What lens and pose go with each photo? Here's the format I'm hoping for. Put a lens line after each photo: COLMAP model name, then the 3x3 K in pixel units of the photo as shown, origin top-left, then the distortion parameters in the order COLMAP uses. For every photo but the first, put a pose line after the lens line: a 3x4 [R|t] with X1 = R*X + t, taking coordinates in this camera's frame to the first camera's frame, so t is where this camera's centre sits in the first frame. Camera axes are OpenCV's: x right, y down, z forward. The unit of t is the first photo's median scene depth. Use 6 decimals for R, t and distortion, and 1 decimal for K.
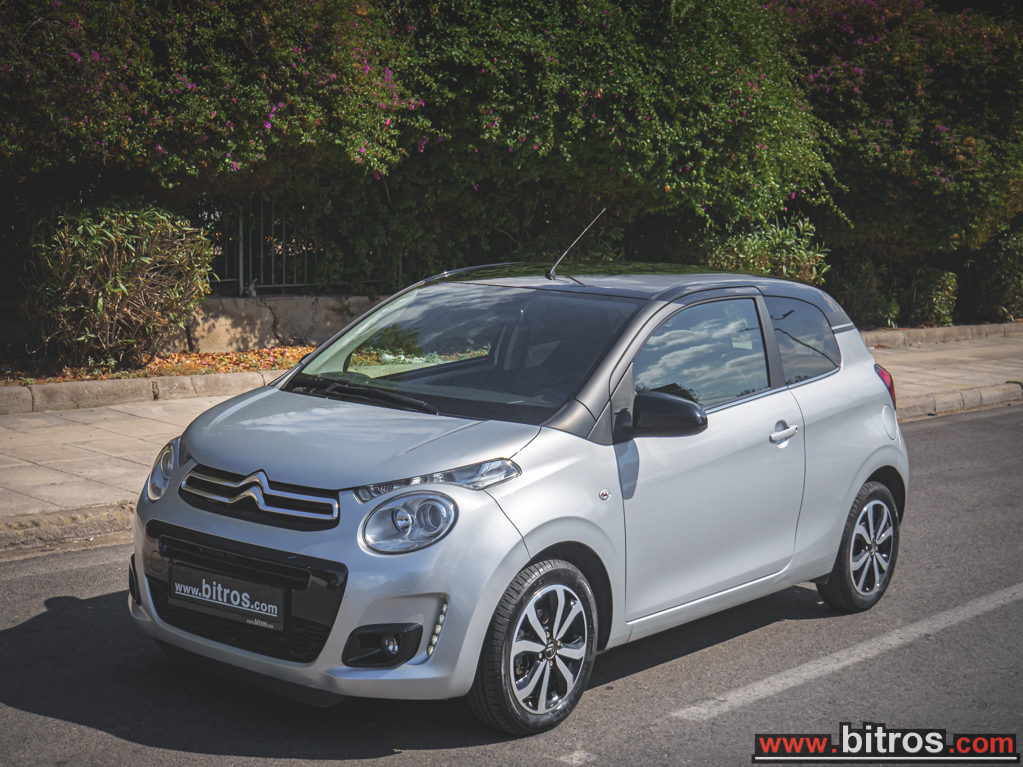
lens RADIAL K [[1573.0, 0, 511.4], [0, 1573.0, 393.9], [0, 0, 1]] dist [0.077348, 0.000000]
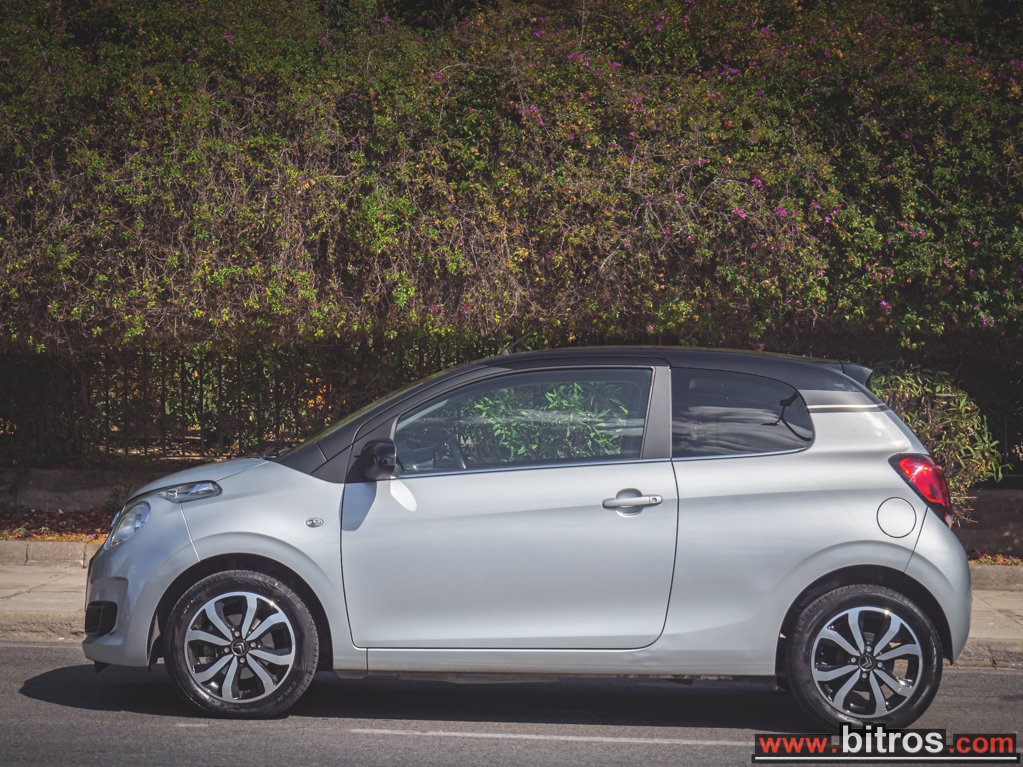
lens RADIAL K [[2323.1, 0, 508.4], [0, 2323.1, 382.1], [0, 0, 1]] dist [0.064519, 0.000000]
pose [[0.619933, -0.048496, -0.783154, 1.435078], [-0.085818, 0.987910, -0.129108, 0.164761], [0.779947, 0.147247, 0.608276, 0.071030]]
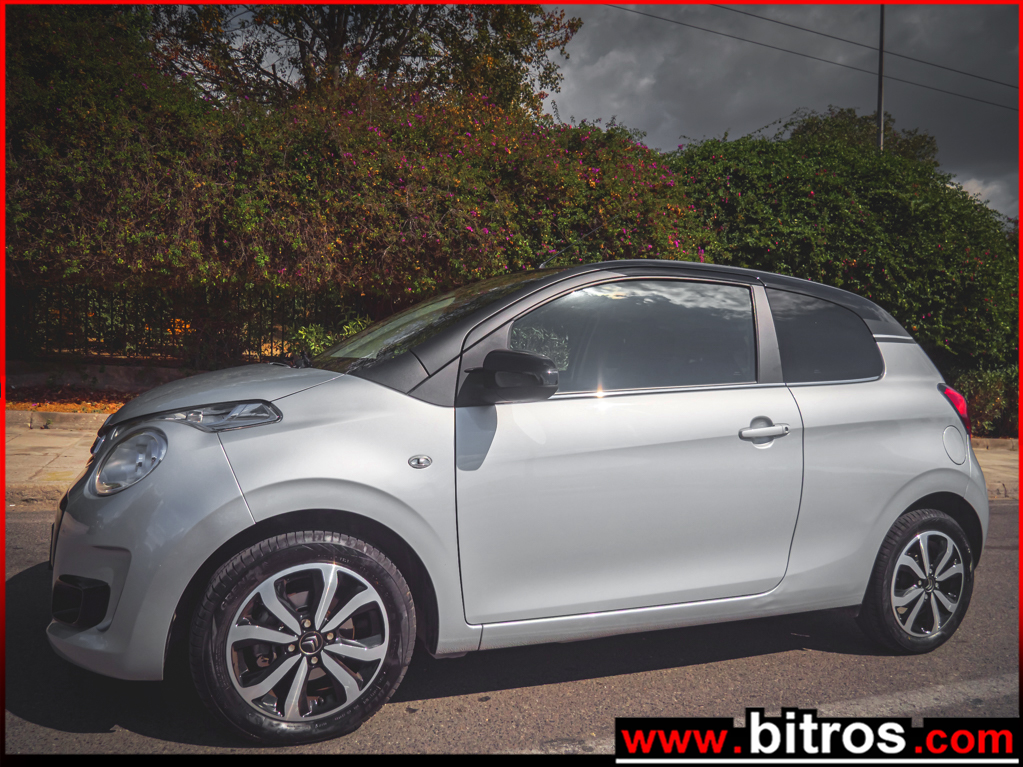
lens RADIAL K [[738.2, 0, 508.5], [0, 738.2, 382.2], [0, 0, 1]] dist [-0.032818, 0.013251]
pose [[0.879534, 0.016113, -0.475564, 0.276840], [-0.073900, 0.991925, -0.103066, 0.057489], [0.470063, 0.125794, 0.873623, 0.664988]]
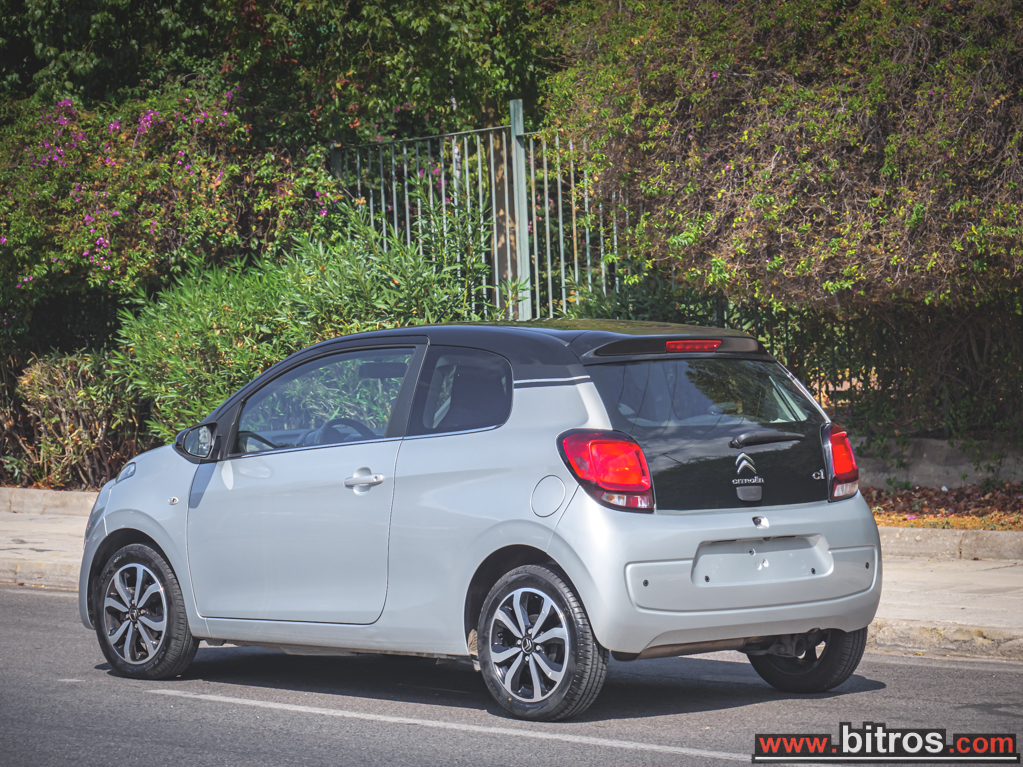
lens RADIAL K [[3530.9, 0, 511.7], [0, 3530.9, 383.6], [0, 0, 1]] dist [0.007664, 0.000000]
pose [[-0.146291, -0.025827, -0.988904, 2.699172], [-0.103320, 0.994591, -0.010692, -0.024896], [0.983831, 0.100609, -0.148168, 1.626174]]
